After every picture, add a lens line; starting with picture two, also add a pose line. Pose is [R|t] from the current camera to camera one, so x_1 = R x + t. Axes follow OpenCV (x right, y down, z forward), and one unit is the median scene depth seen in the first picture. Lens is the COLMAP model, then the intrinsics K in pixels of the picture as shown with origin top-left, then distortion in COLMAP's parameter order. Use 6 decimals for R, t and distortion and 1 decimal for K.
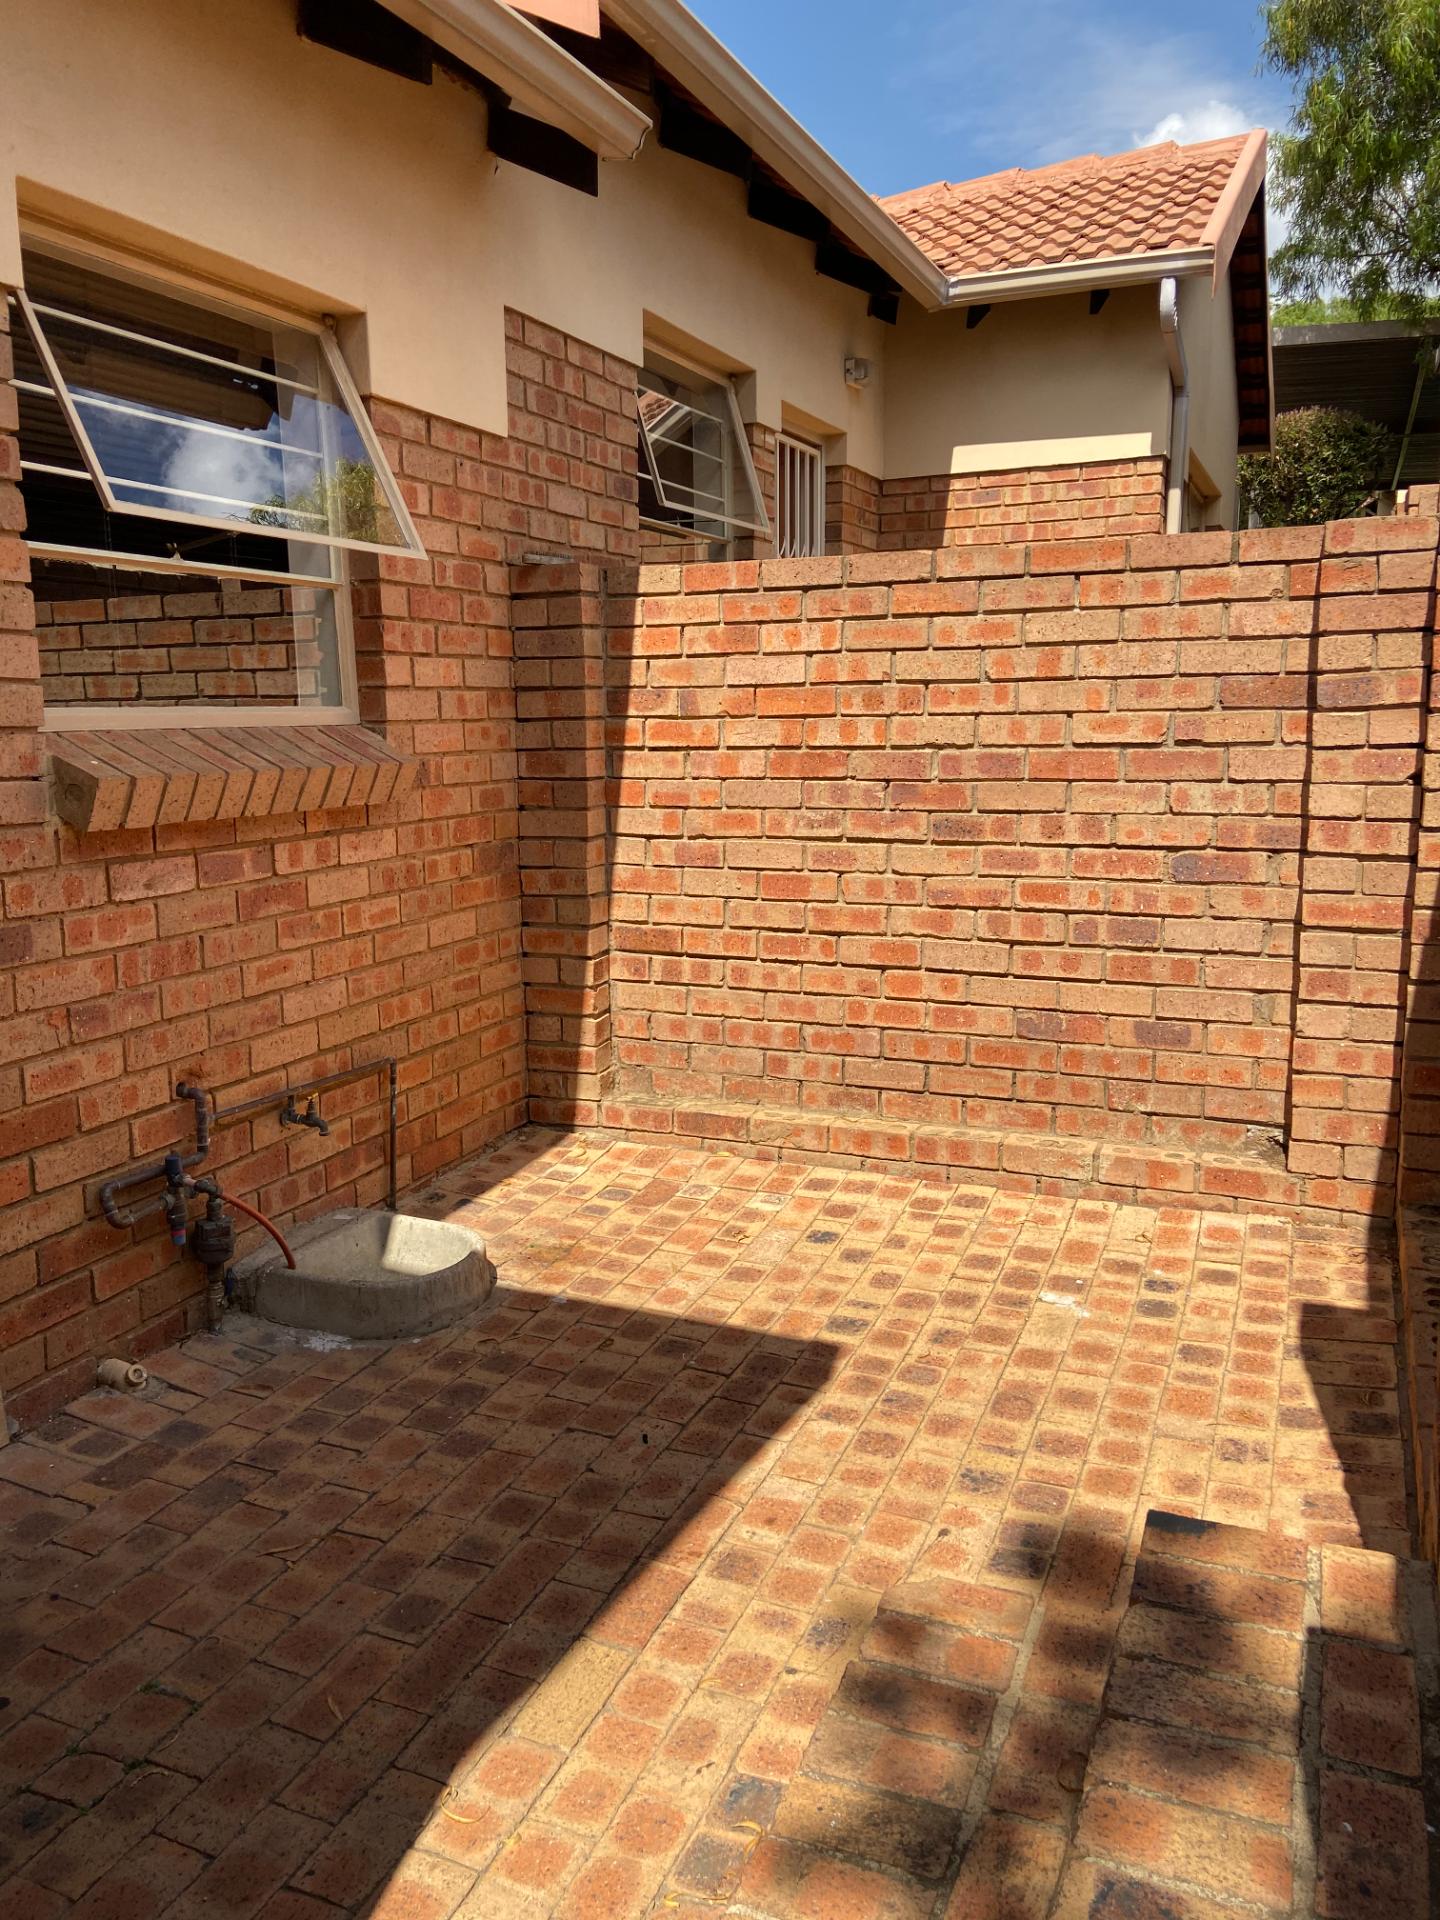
lens RADIAL K [[1442.9, 0, 750.5], [0, 1442.9, 937.7], [0, 0, 1]] dist [0.097874, -0.095690]
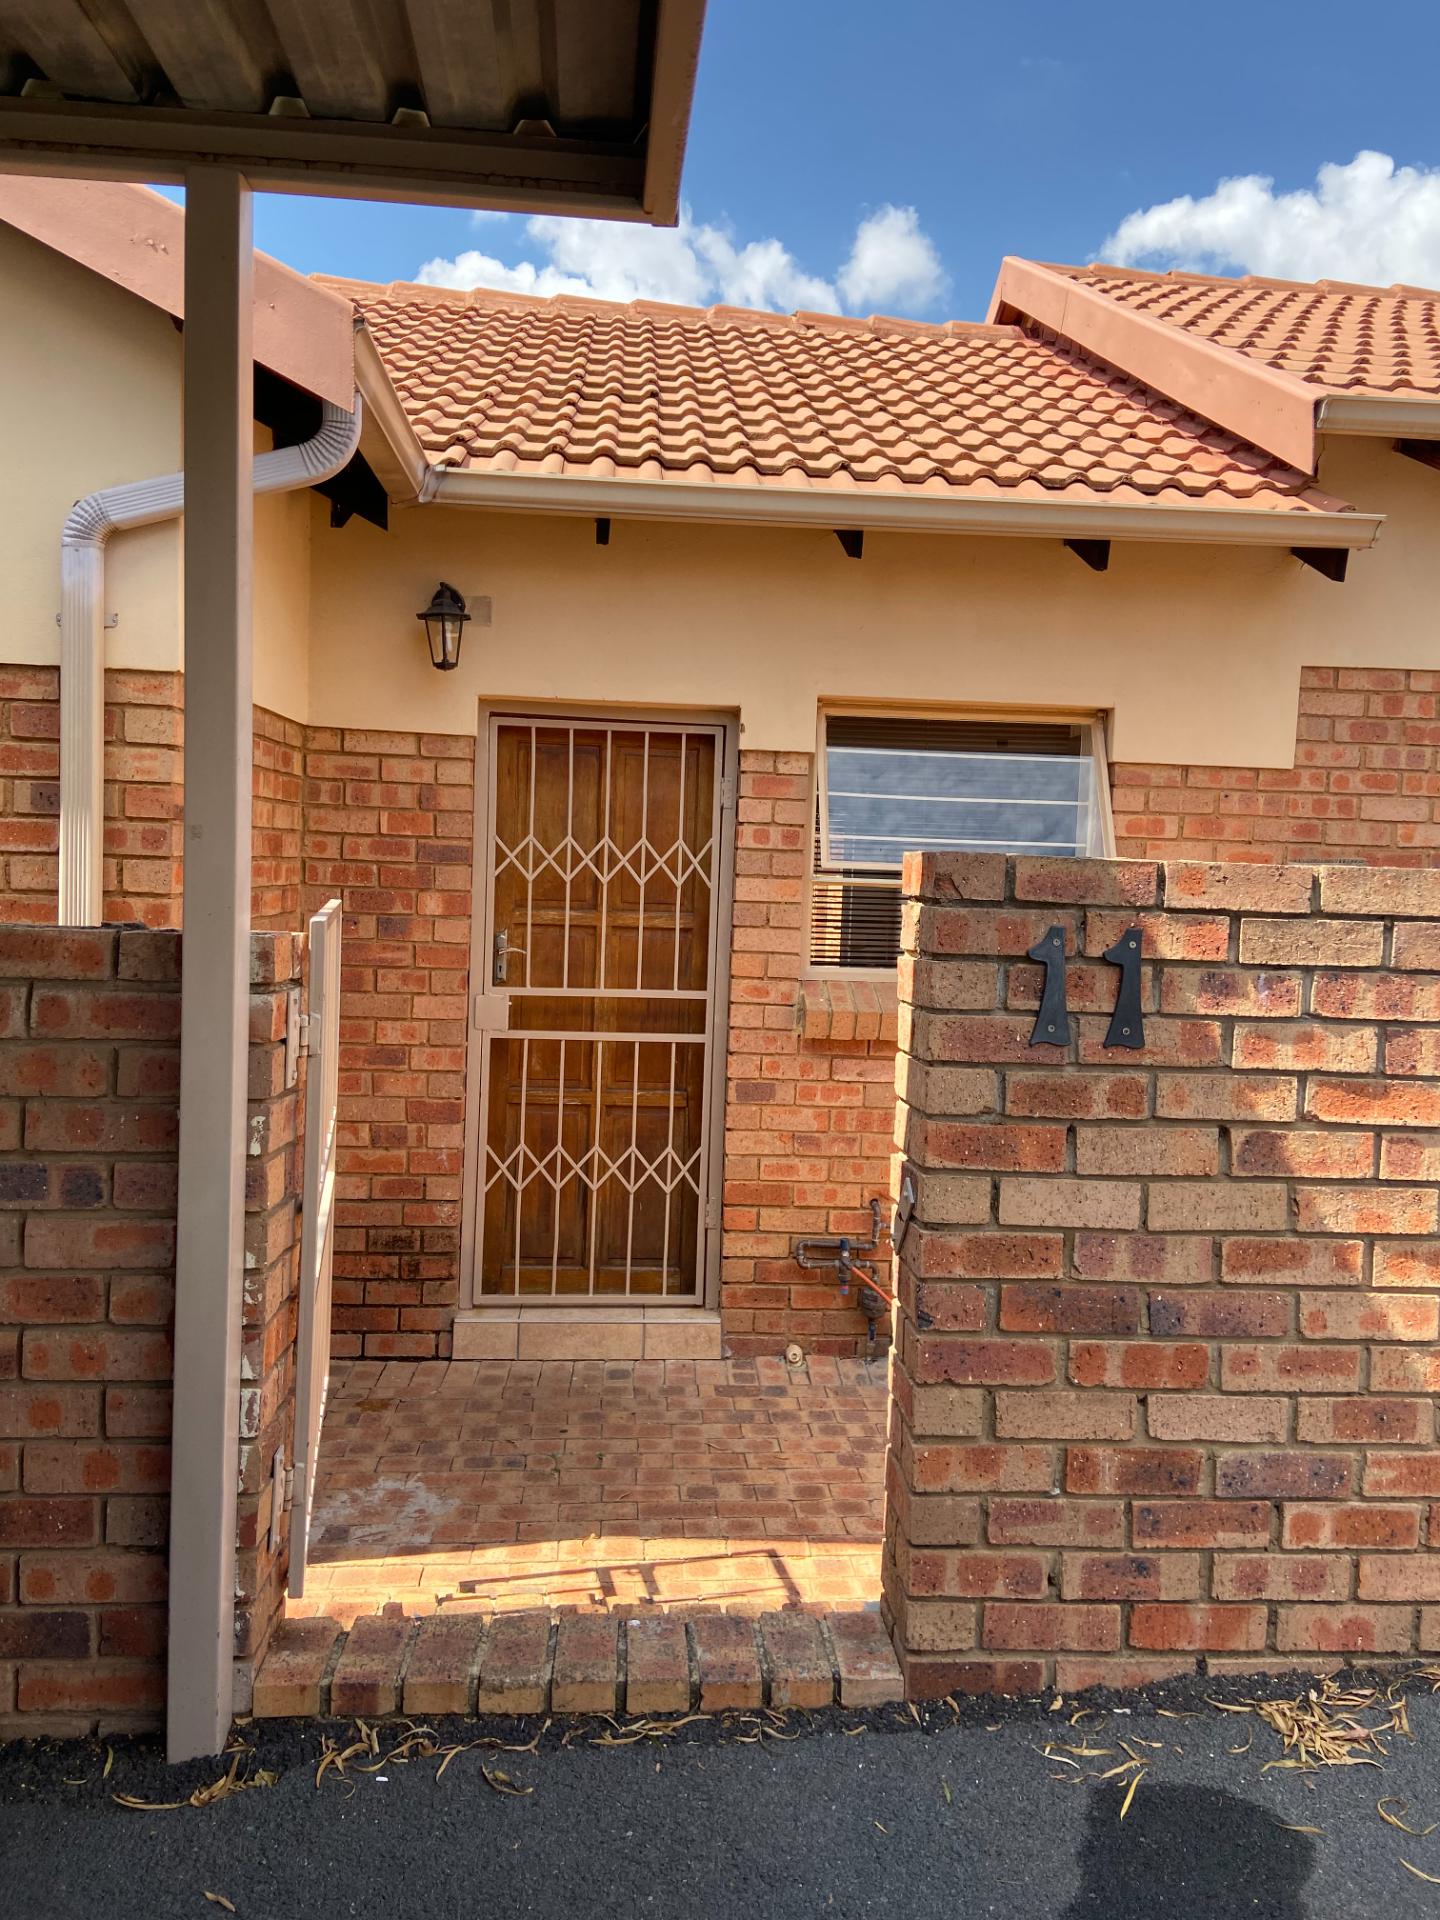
lens RADIAL K [[1442.9, 0, 721.8], [0, 1442.9, 942.7], [0, 0, 1]] dist [0.097874, -0.095690]
pose [[0.455157, 0.072777, -0.887432, 1.023456], [-0.185483, 0.982540, -0.014556, -0.136234], [0.870878, 0.171229, 0.460708, 0.072304]]
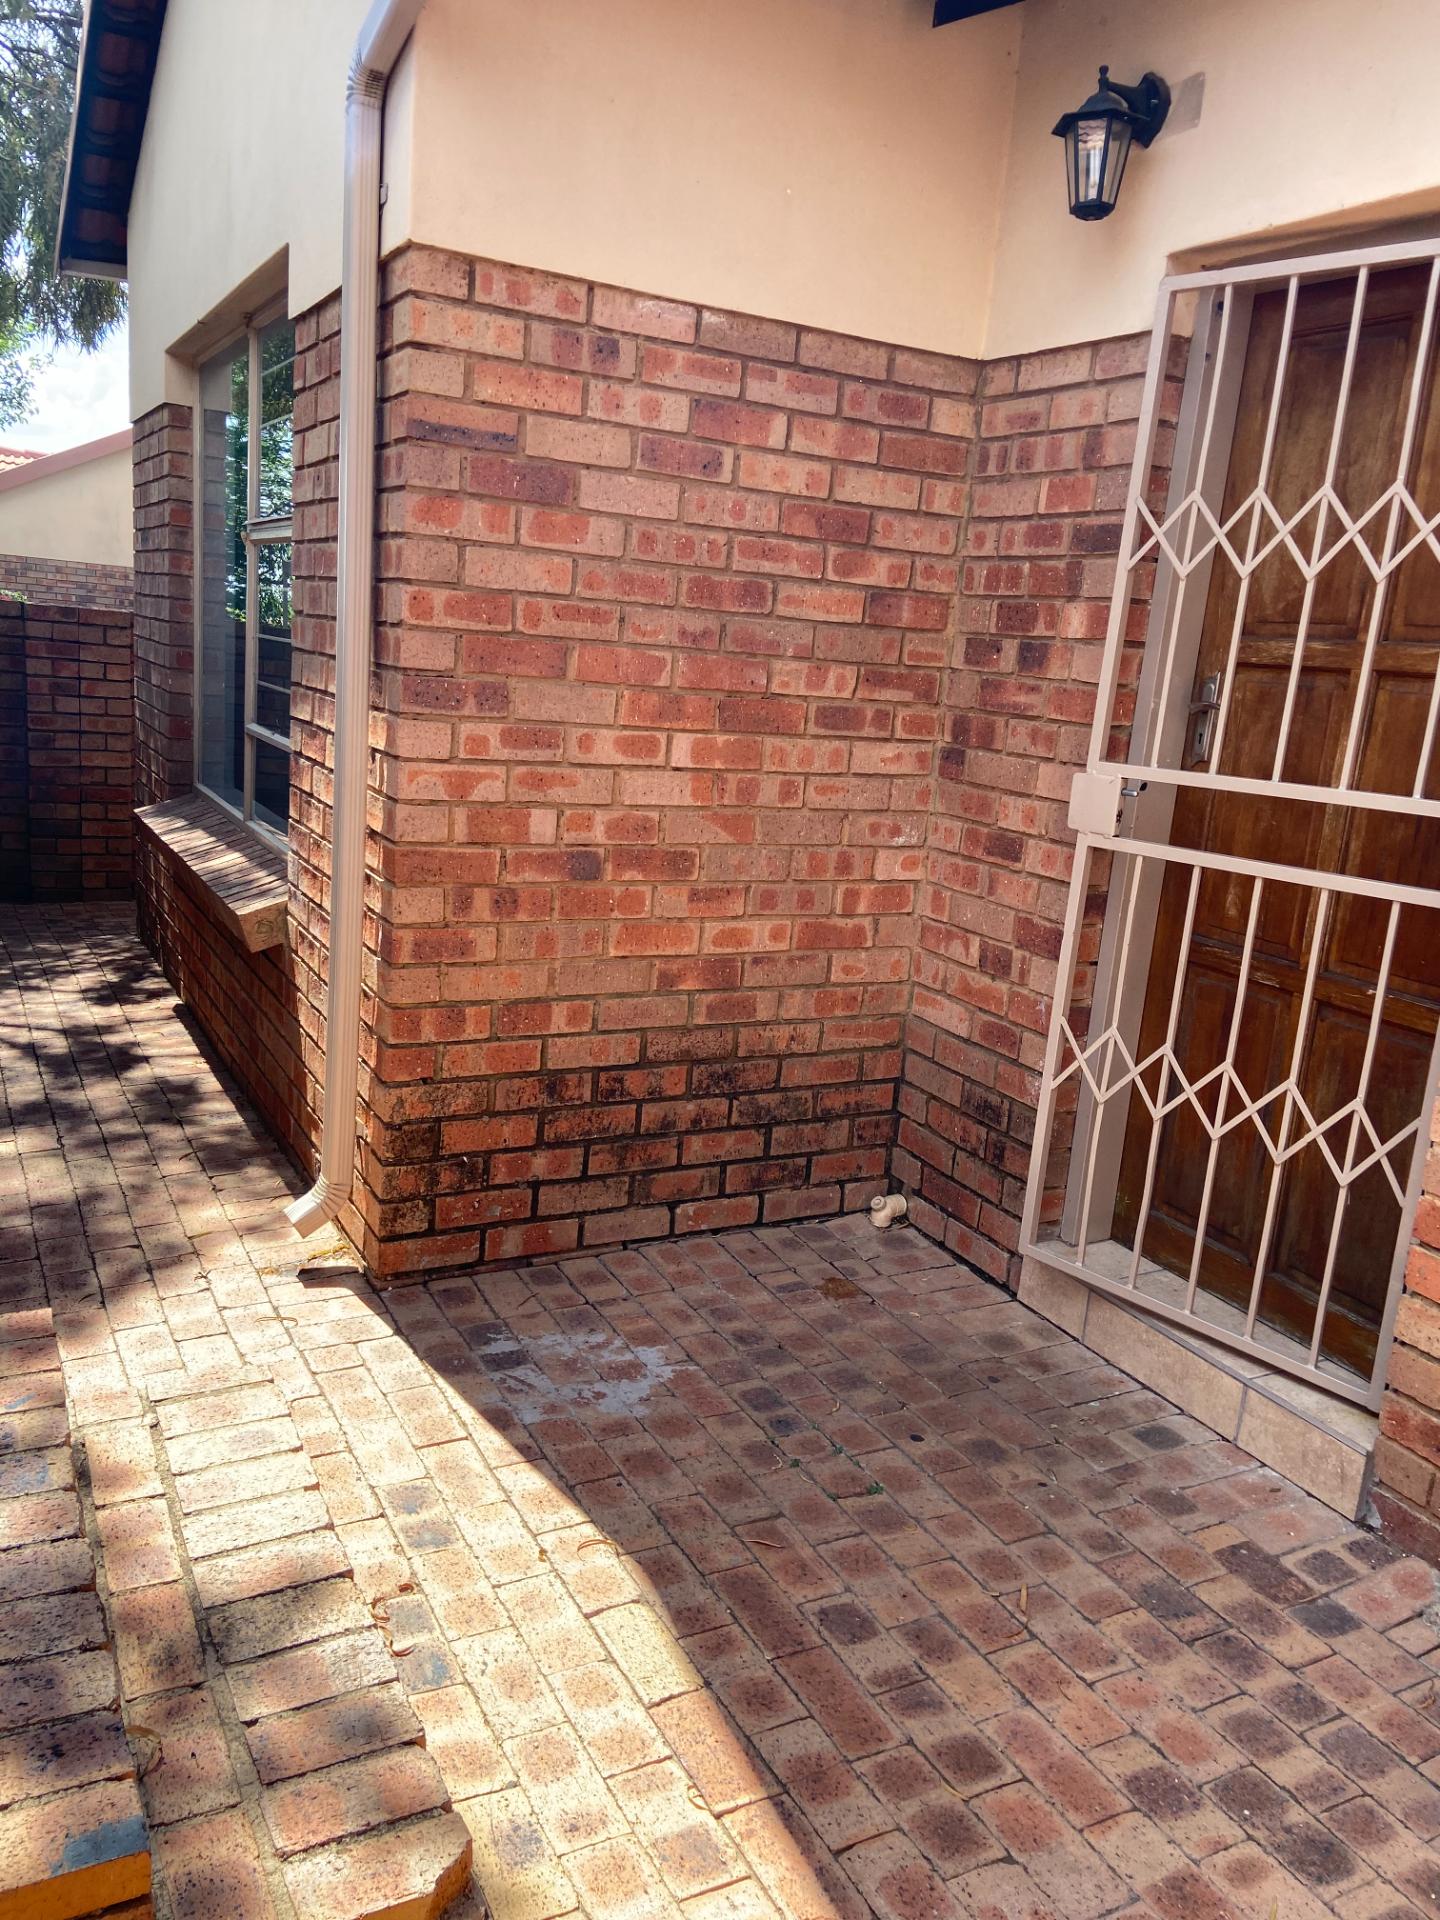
lens RADIAL K [[1442.9, 0, 725.7], [0, 1442.9, 950.7], [0, 0, 1]] dist [0.097874, -0.095690]
pose [[-0.623385, 0.114065, -0.773550, 0.420208], [-0.213950, 0.926665, 0.309060, -0.194974], [0.752074, 0.358165, -0.553265, 1.040544]]
